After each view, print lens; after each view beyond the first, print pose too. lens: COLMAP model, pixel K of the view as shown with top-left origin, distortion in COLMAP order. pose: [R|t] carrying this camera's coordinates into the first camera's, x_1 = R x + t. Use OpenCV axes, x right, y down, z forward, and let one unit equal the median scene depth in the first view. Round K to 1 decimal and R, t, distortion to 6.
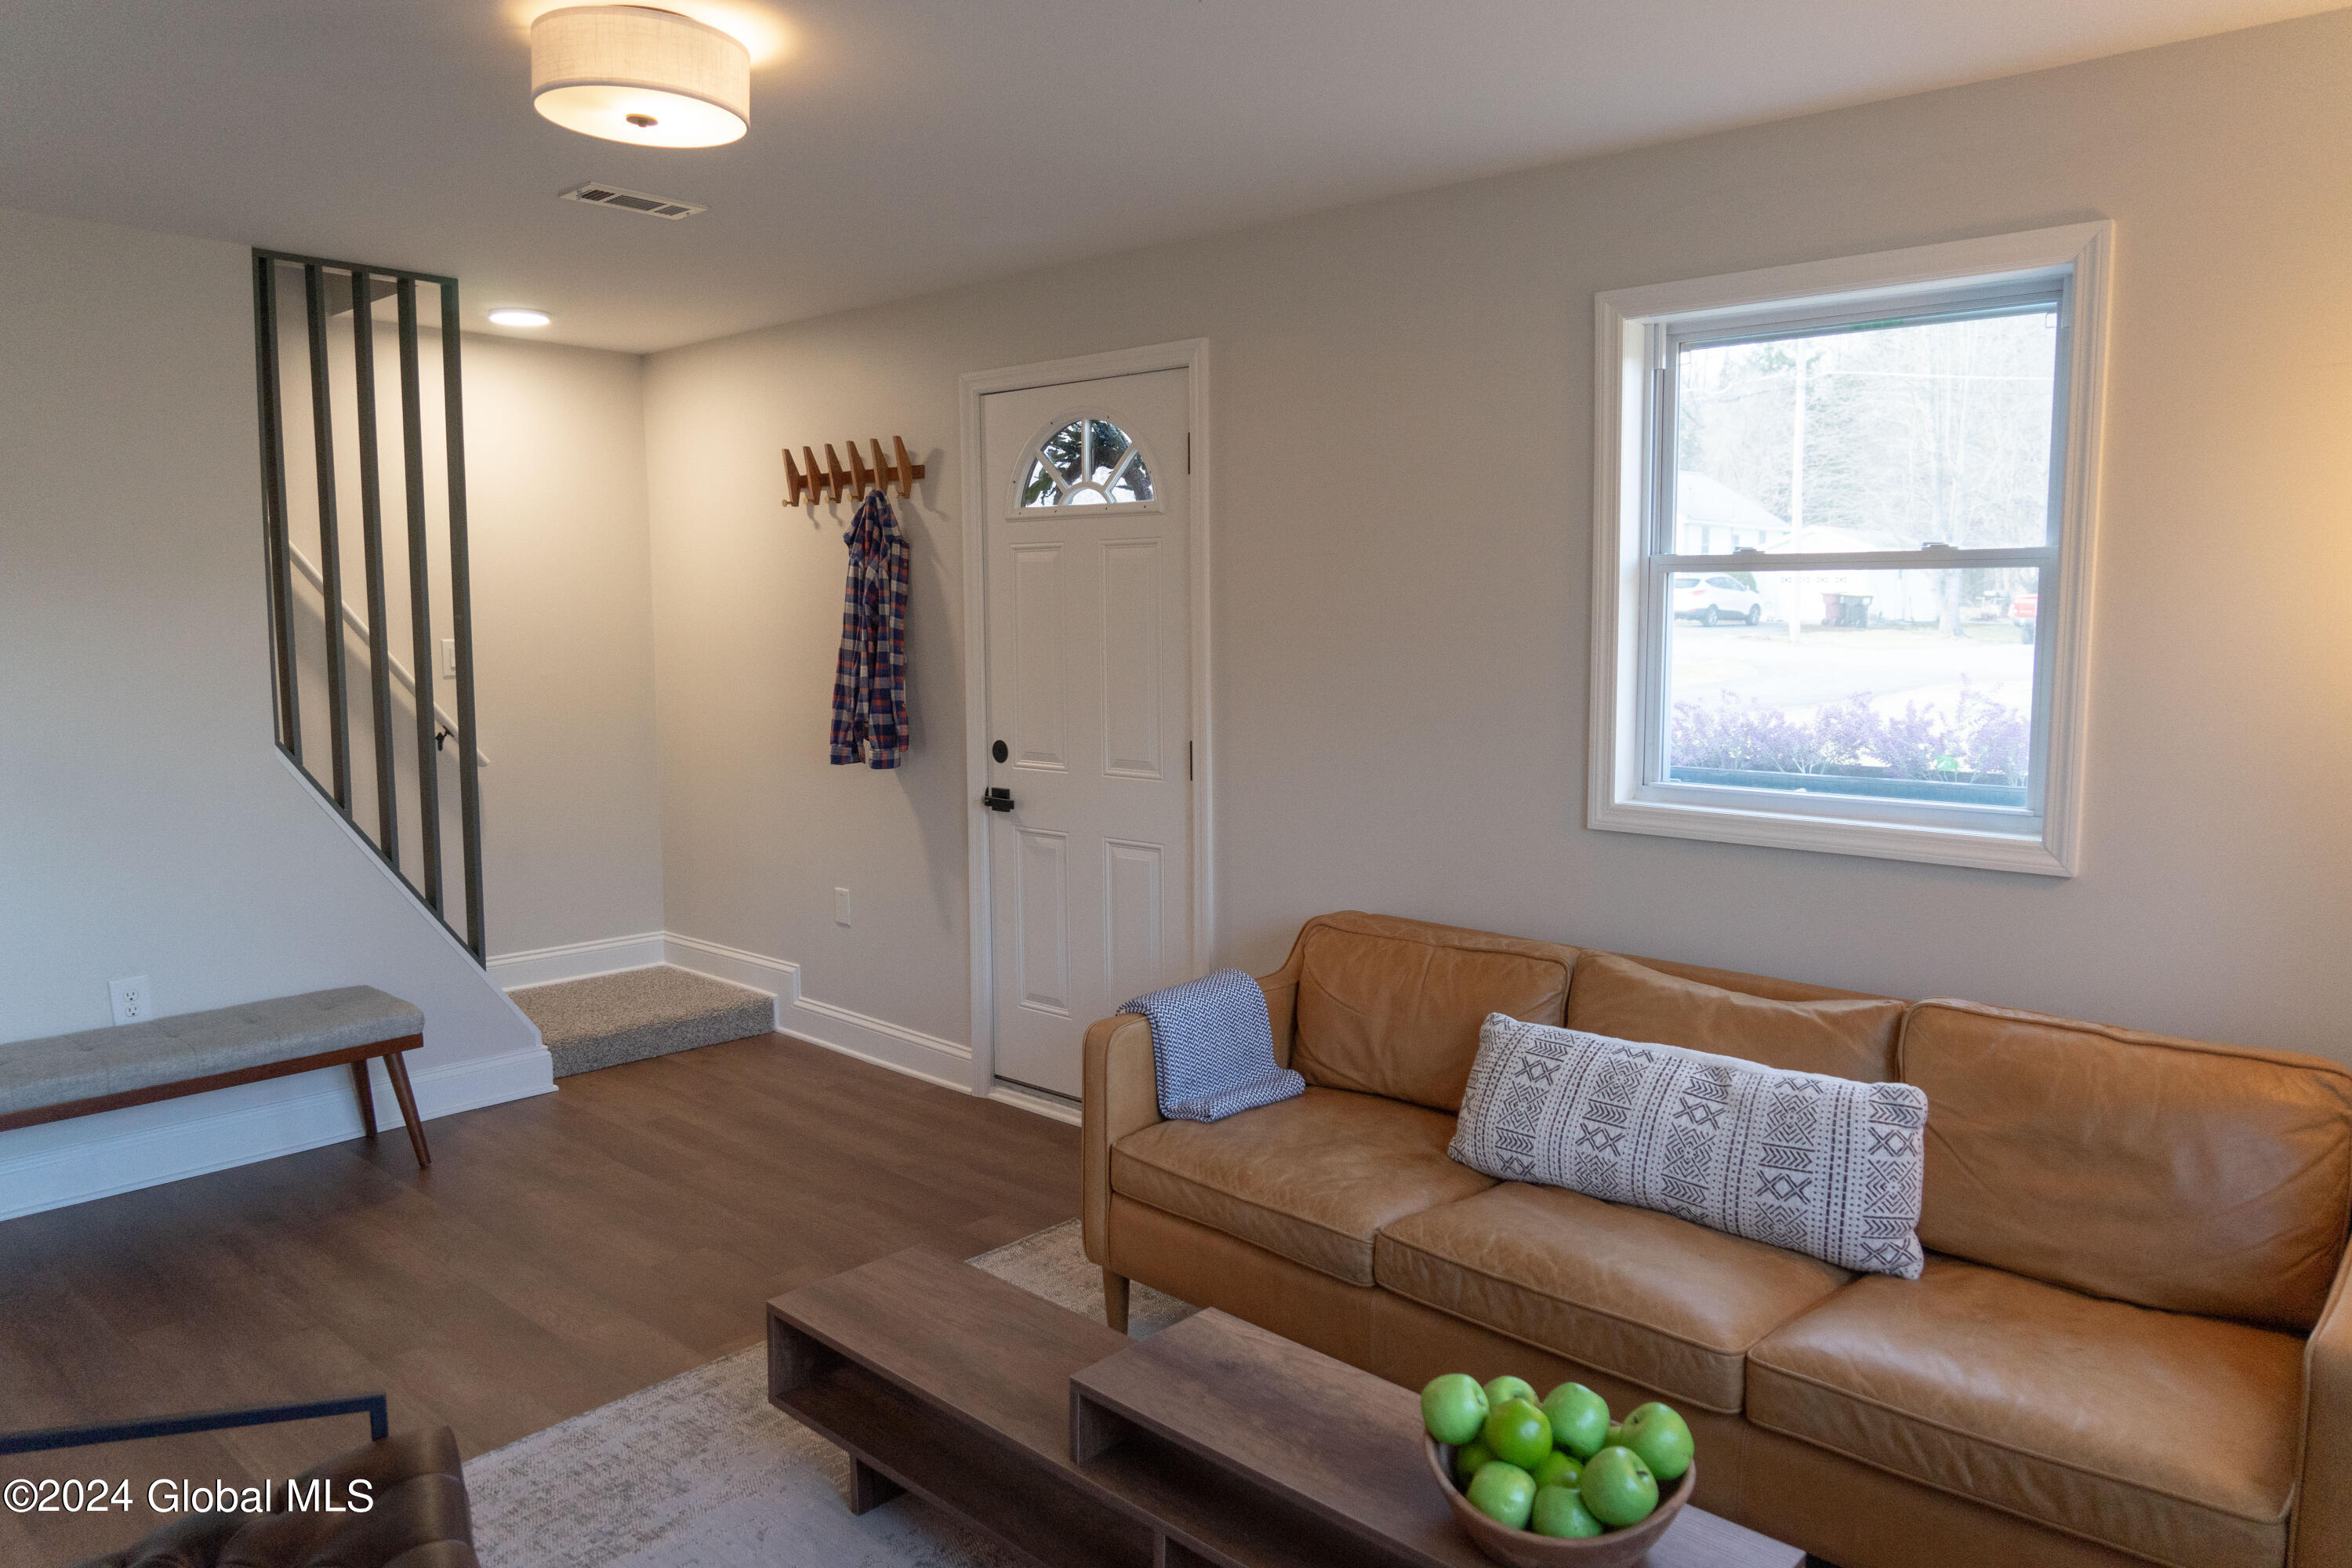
lens RADIAL K [[1560.1, 0, 1171.5], [0, 1560.1, 783.1], [0, 0, 1]] dist [-0.031356, 0.006236]
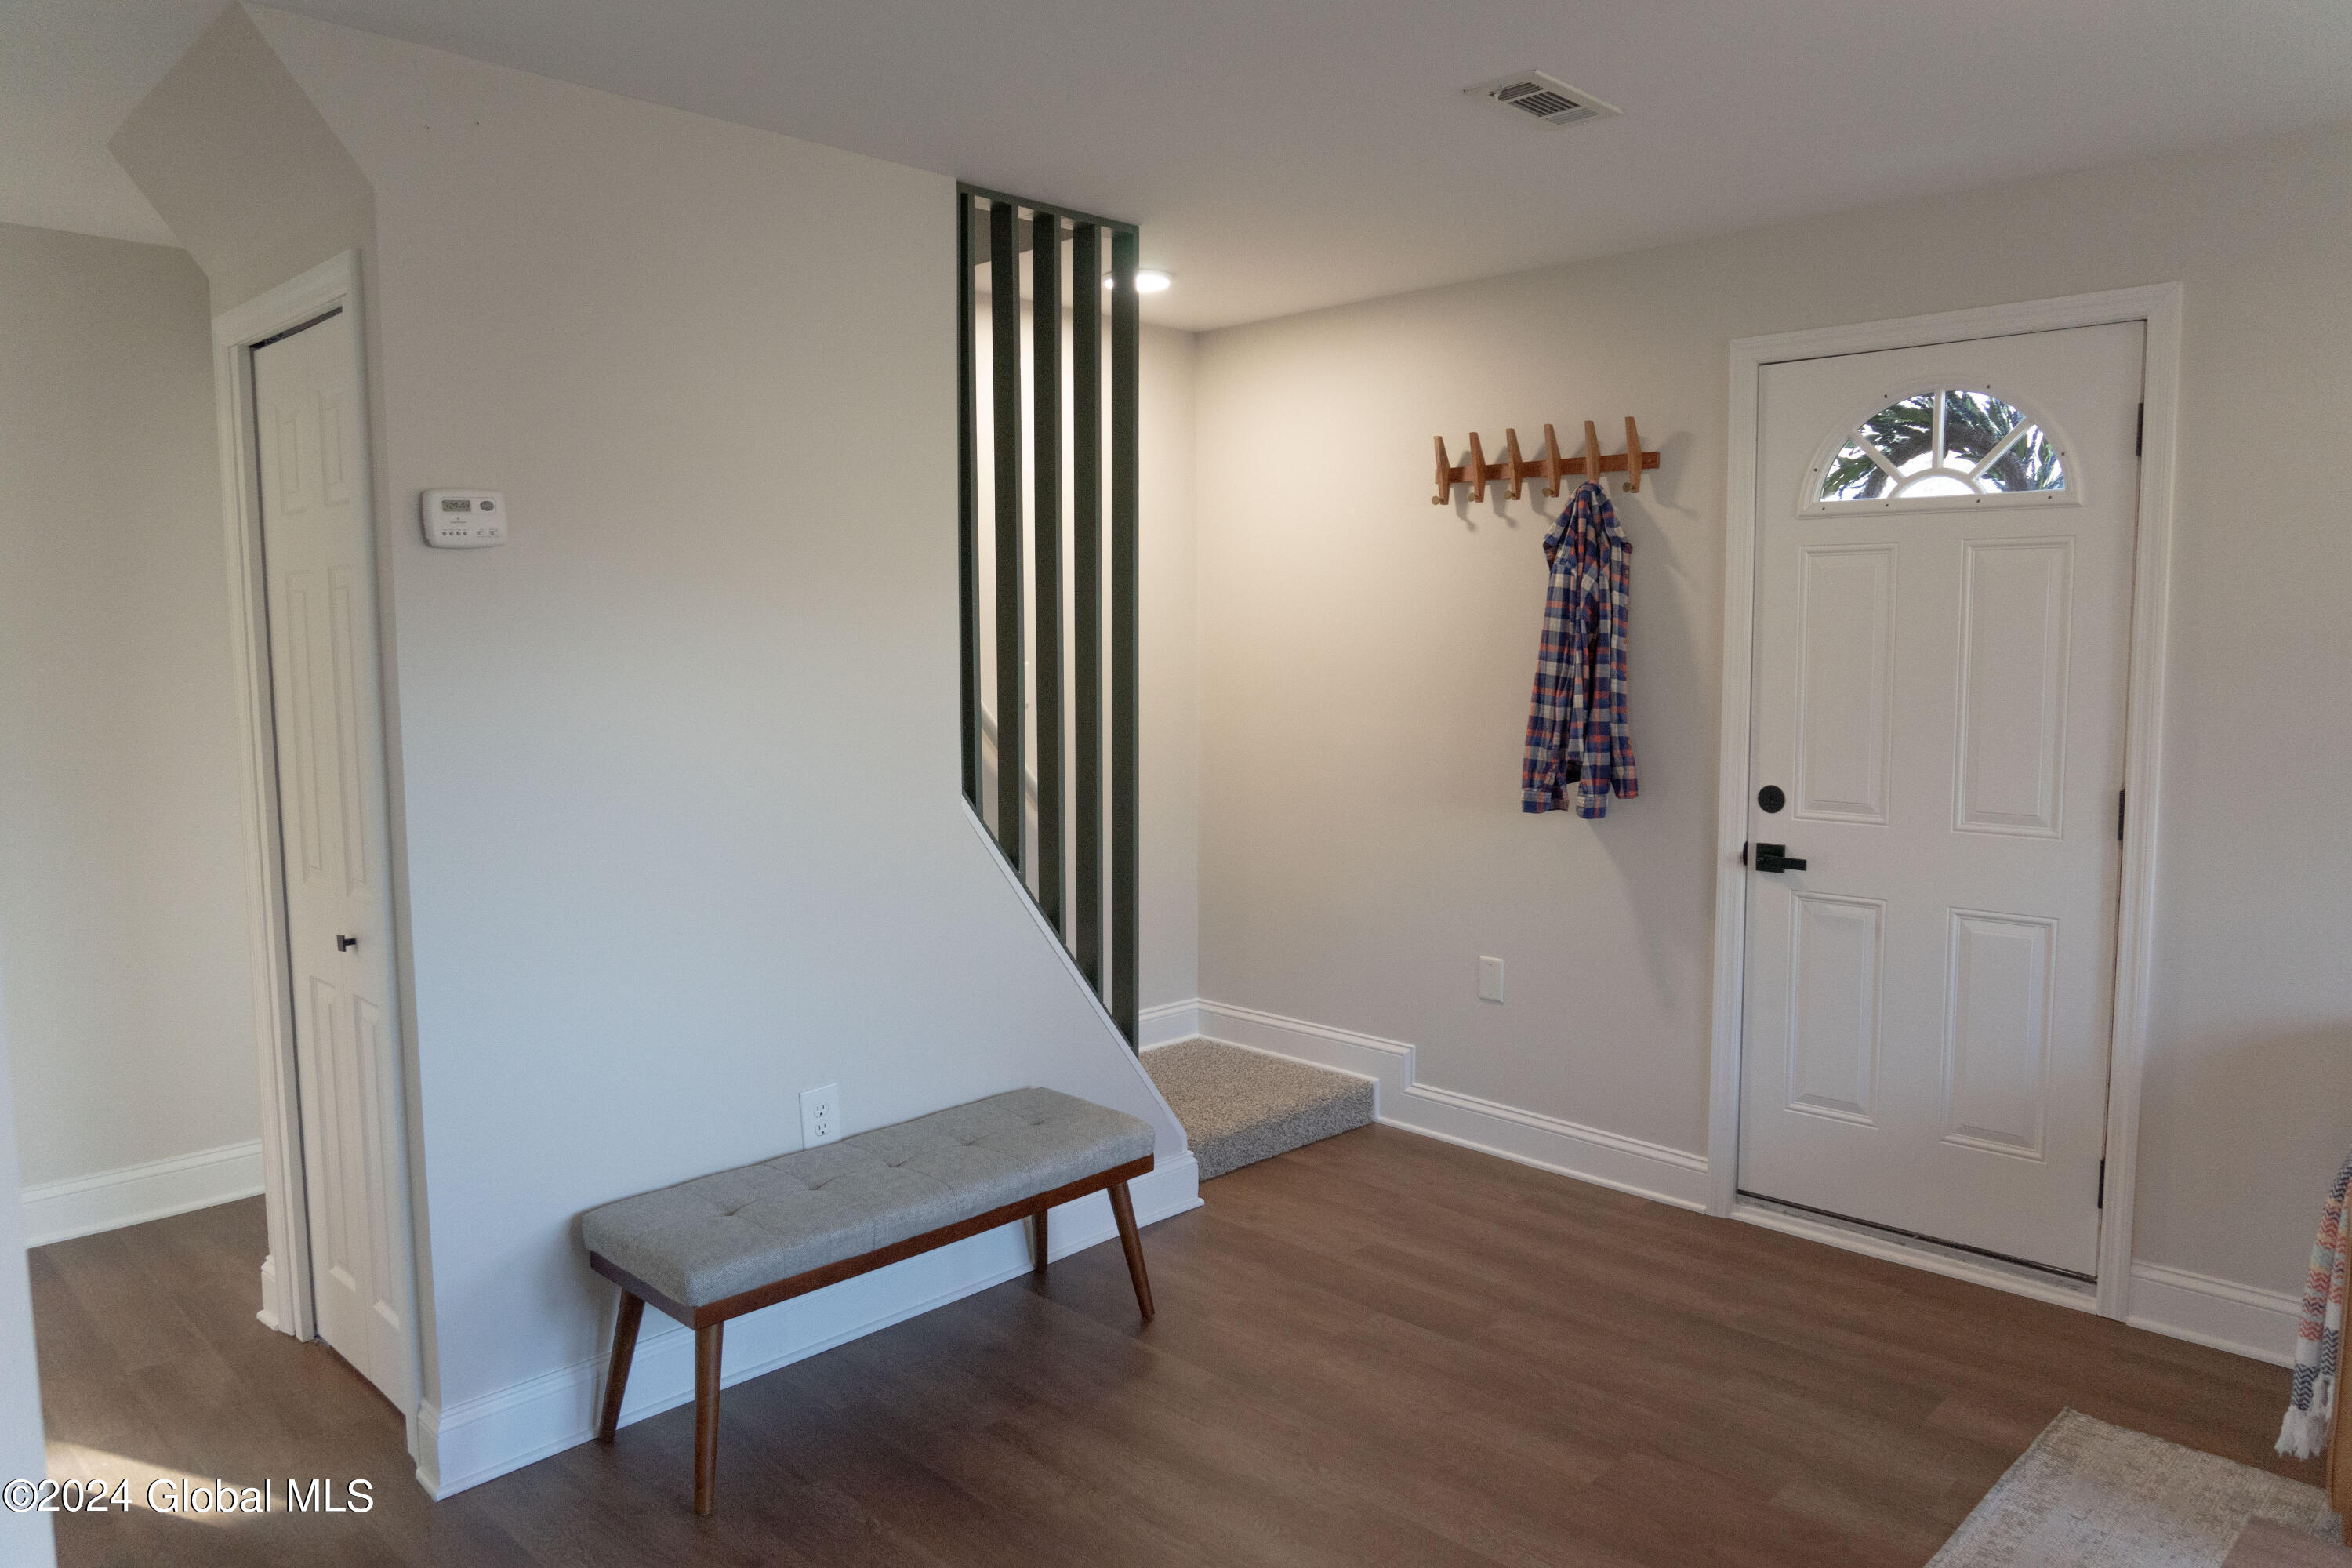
lens RADIAL K [[1560.1, 0, 1171.5], [0, 1560.1, 783.1], [0, 0, 1]] dist [-0.031356, 0.006236]
pose [[0.998843, 0.000092, -0.048080, -0.374252], [-0.000639, 0.999935, -0.011358, -0.018577], [0.048076, 0.011376, 0.998779, 0.163598]]
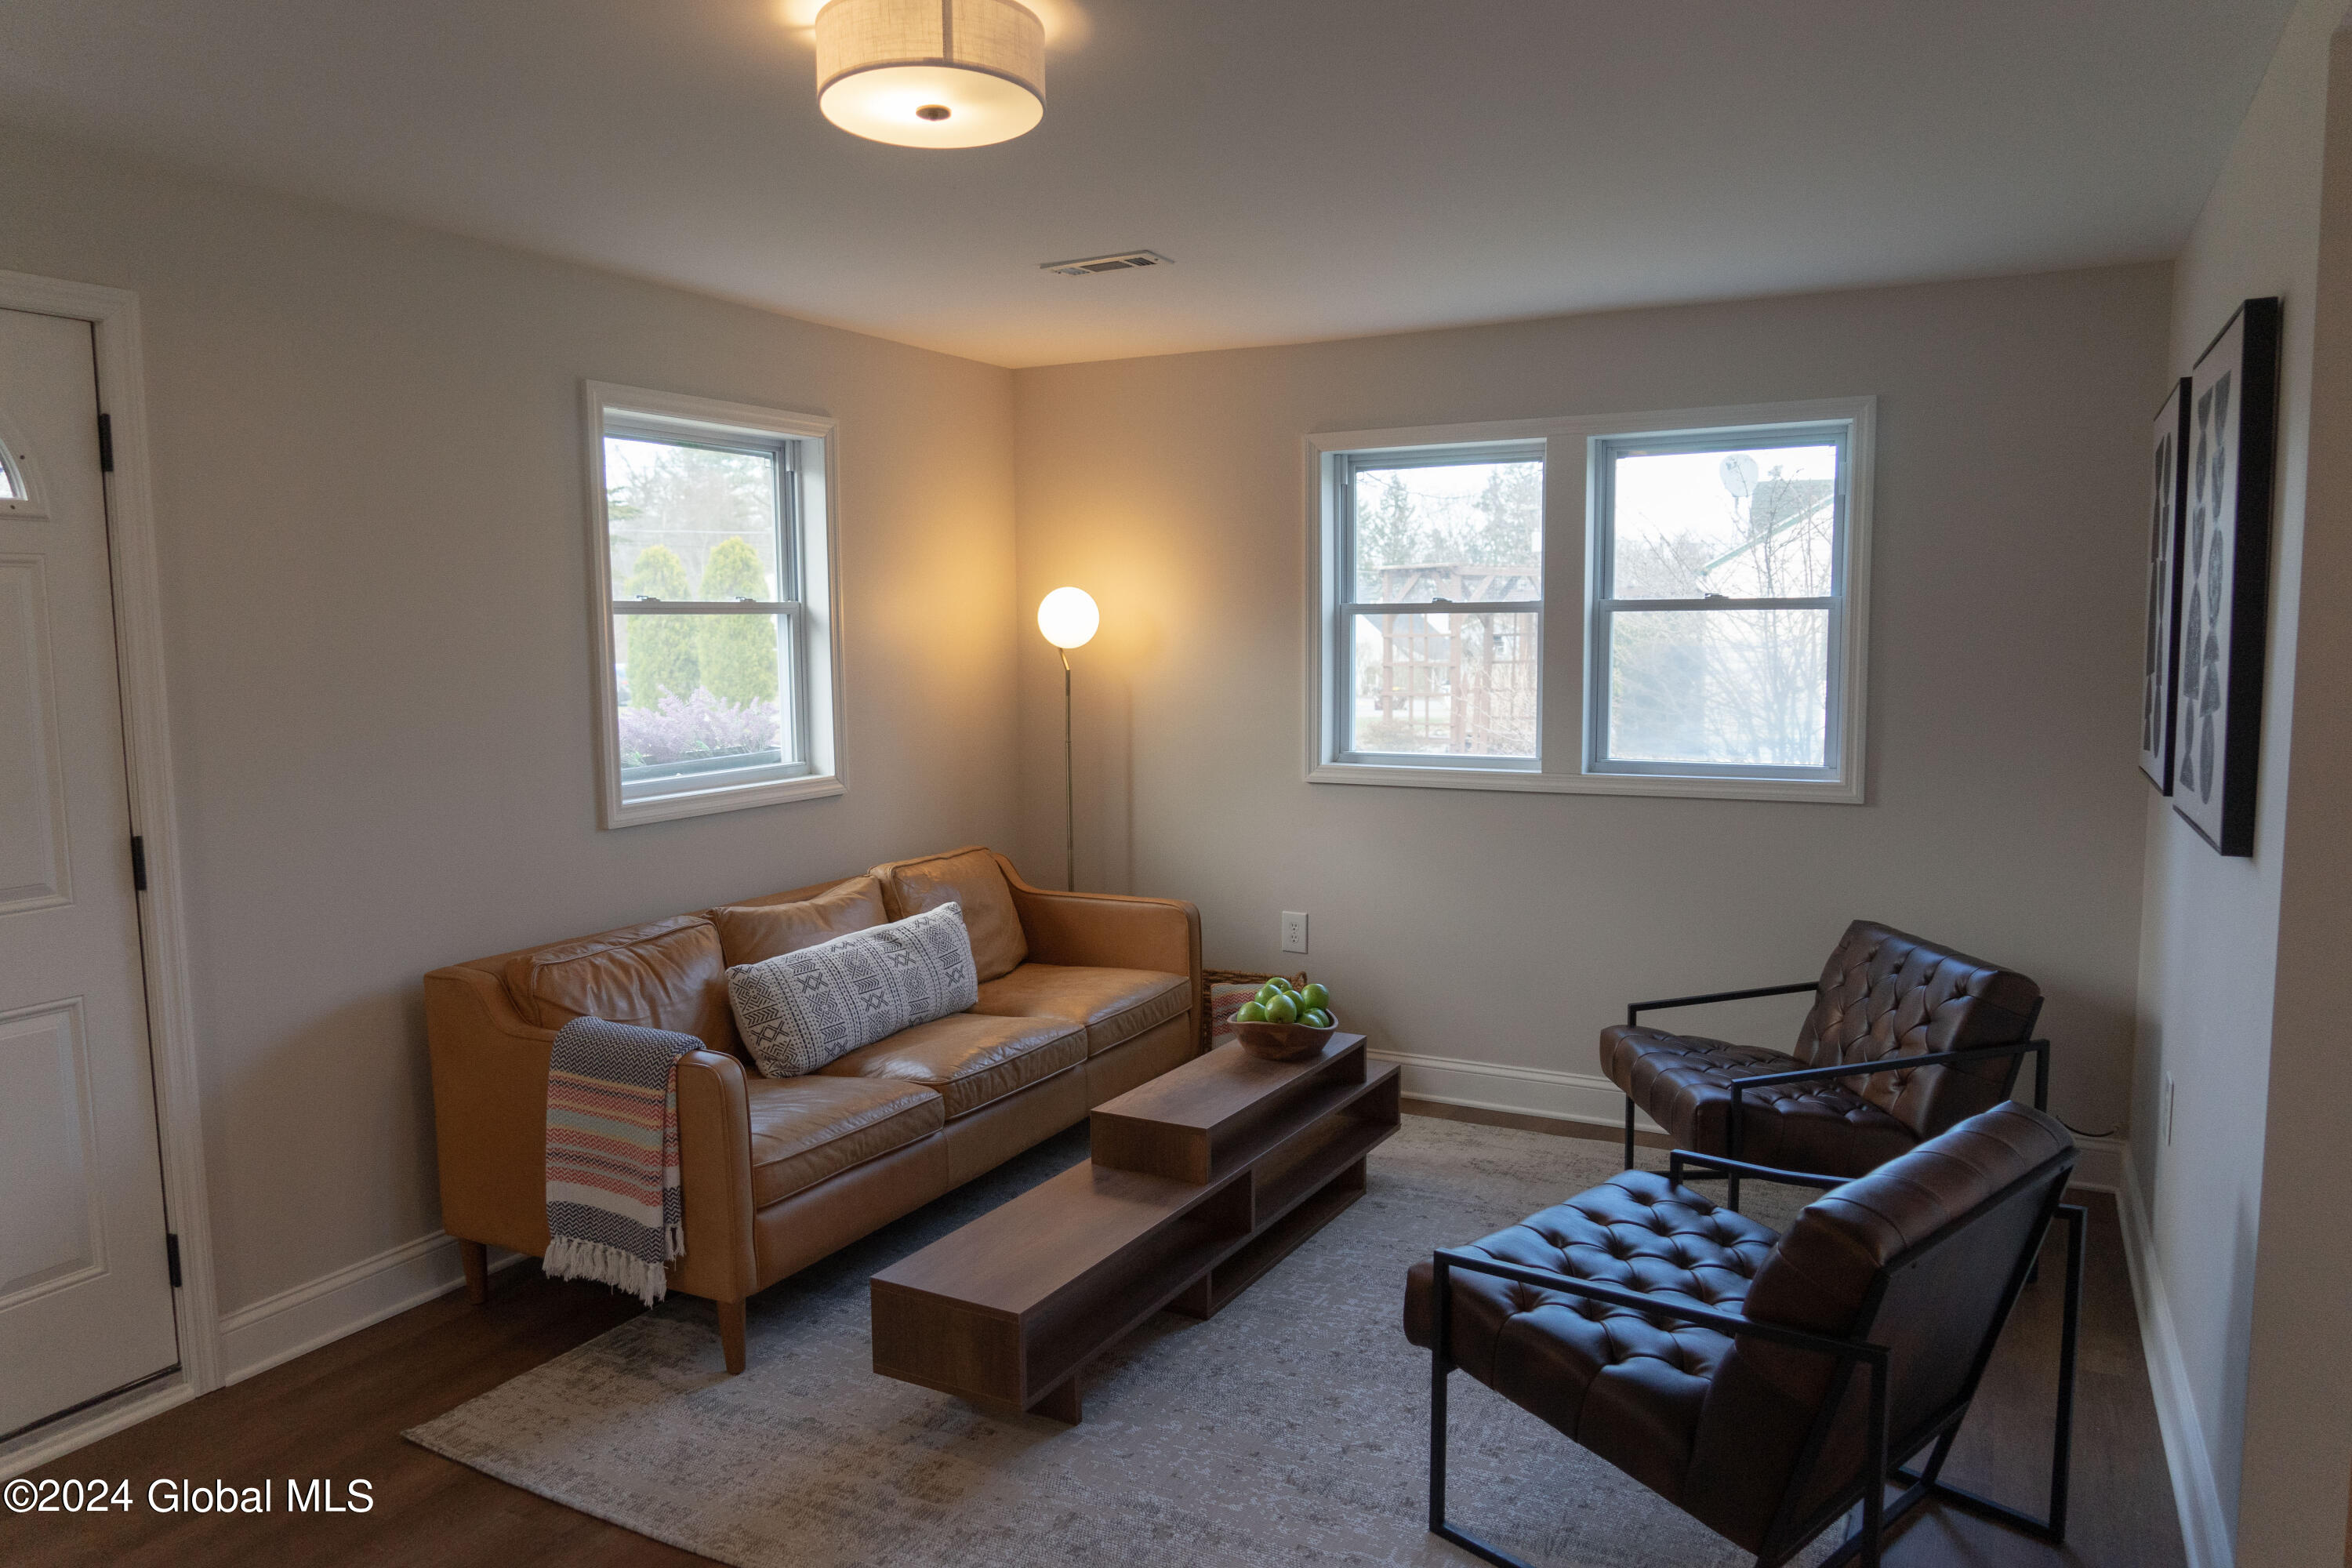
lens RADIAL K [[1553.3, 0, 1172.5], [0, 1553.3, 795.5], [0, 0, 1]] dist [-0.041345, -0.000024]
pose [[-0.249931, -0.098131, 0.963278, -0.684303], [0.122258, 0.983691, 0.131931, -0.069488], [-0.960514, 0.150742, -0.233857, 0.602951]]
